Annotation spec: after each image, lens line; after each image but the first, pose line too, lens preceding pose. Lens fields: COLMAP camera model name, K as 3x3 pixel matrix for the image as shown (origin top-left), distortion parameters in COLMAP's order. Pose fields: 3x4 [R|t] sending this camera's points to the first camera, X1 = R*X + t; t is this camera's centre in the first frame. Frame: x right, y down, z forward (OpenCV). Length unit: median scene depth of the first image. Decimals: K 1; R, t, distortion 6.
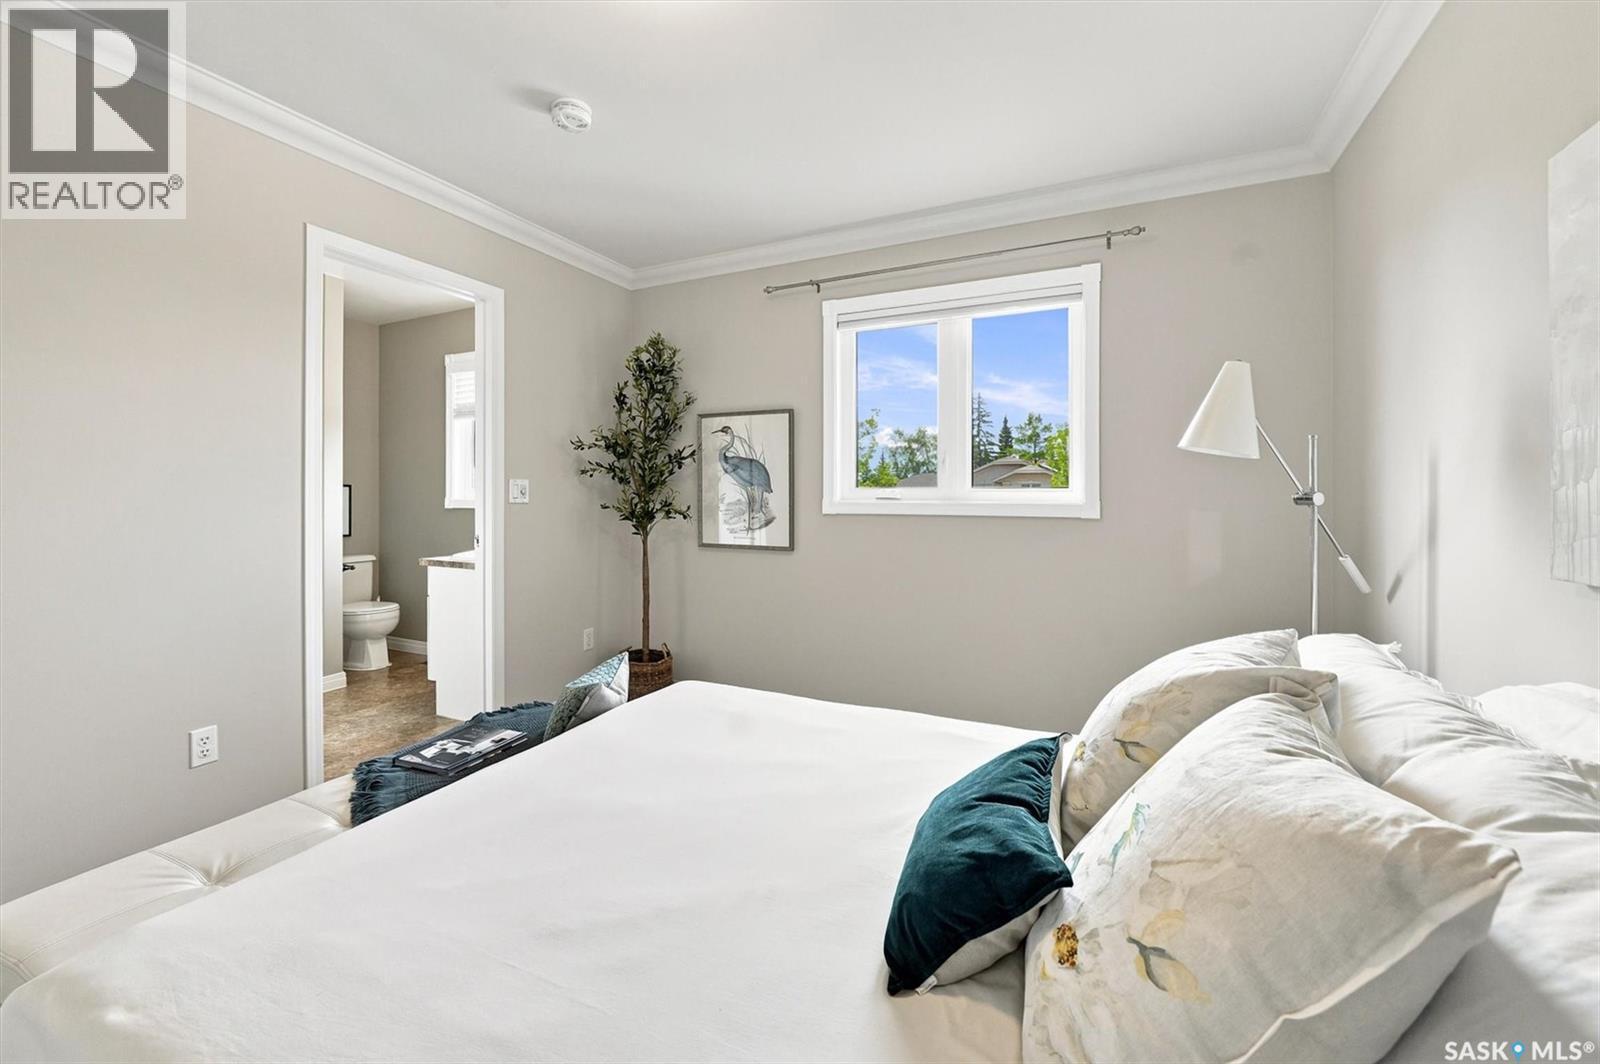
lens RADIAL K [[639.7, 0, 795.4], [0, 639.7, 507.5], [0, 0, 1]] dist [-0.009078, 0.000019]
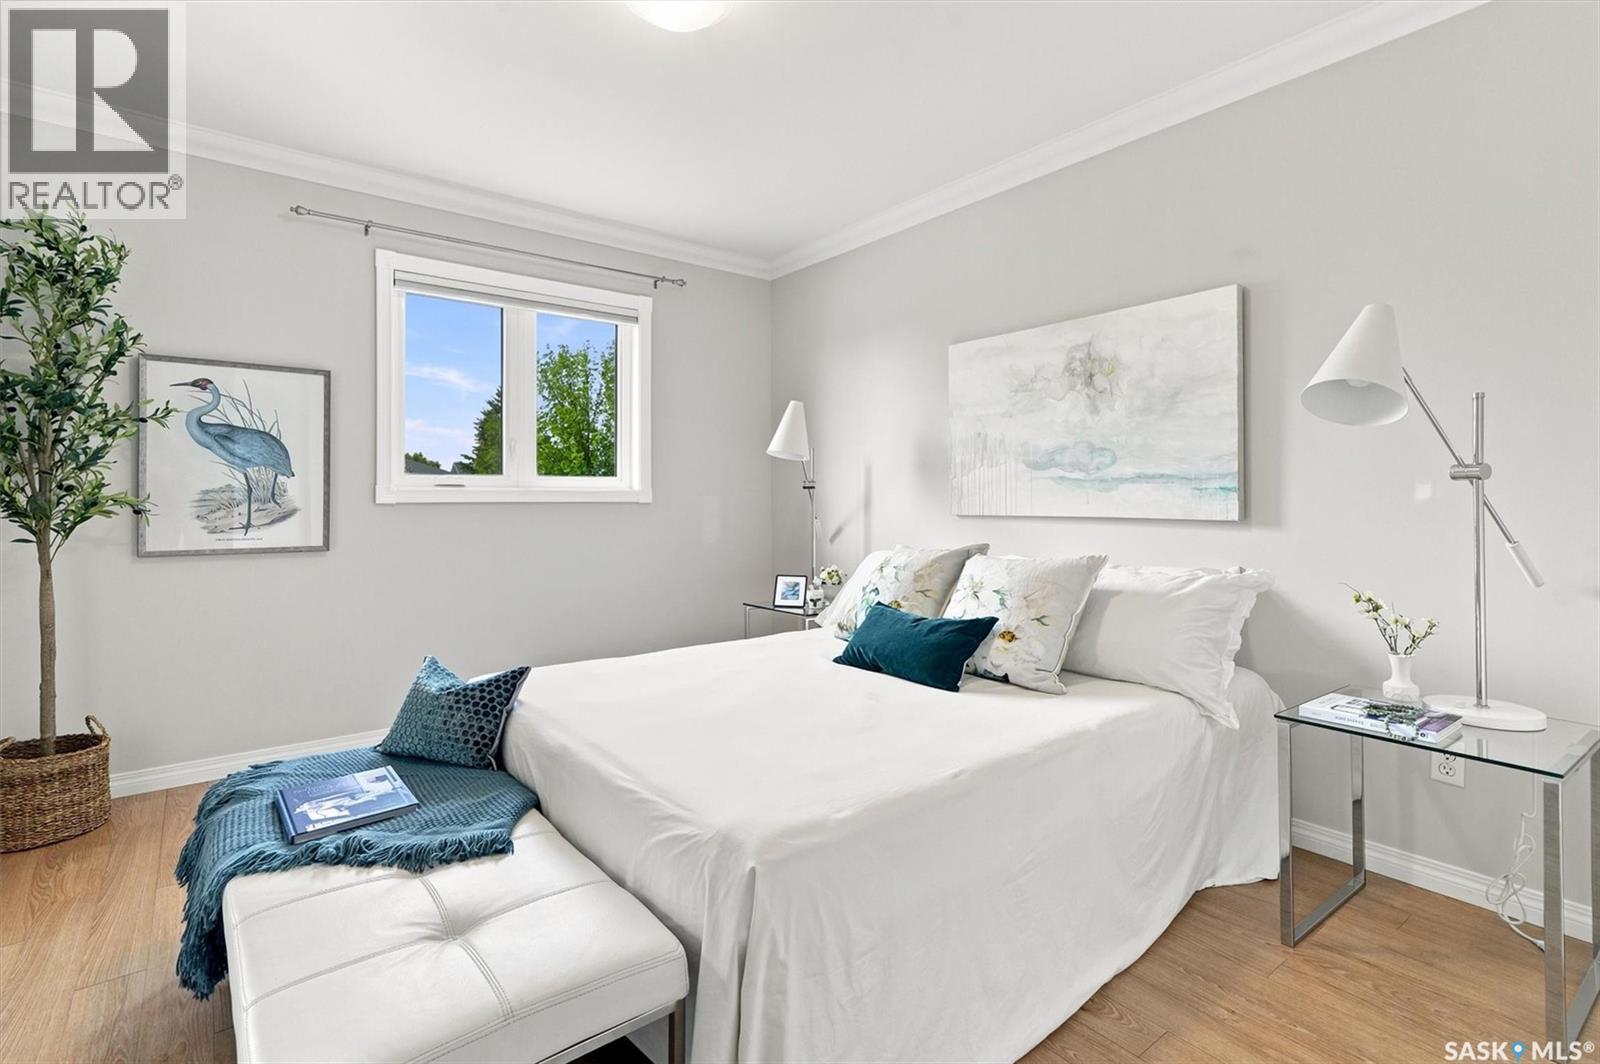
lens RADIAL K [[758.8, 0, 799.5], [0, 758.8, 496.0], [0, 0, 1]] dist [-0.000781, -0.000153]
pose [[0.455051, -0.000245, 0.890466, -0.565092], [0.015680, 0.999847, -0.007738, 0.016572], [-0.890328, 0.017483, 0.454985, 0.056926]]
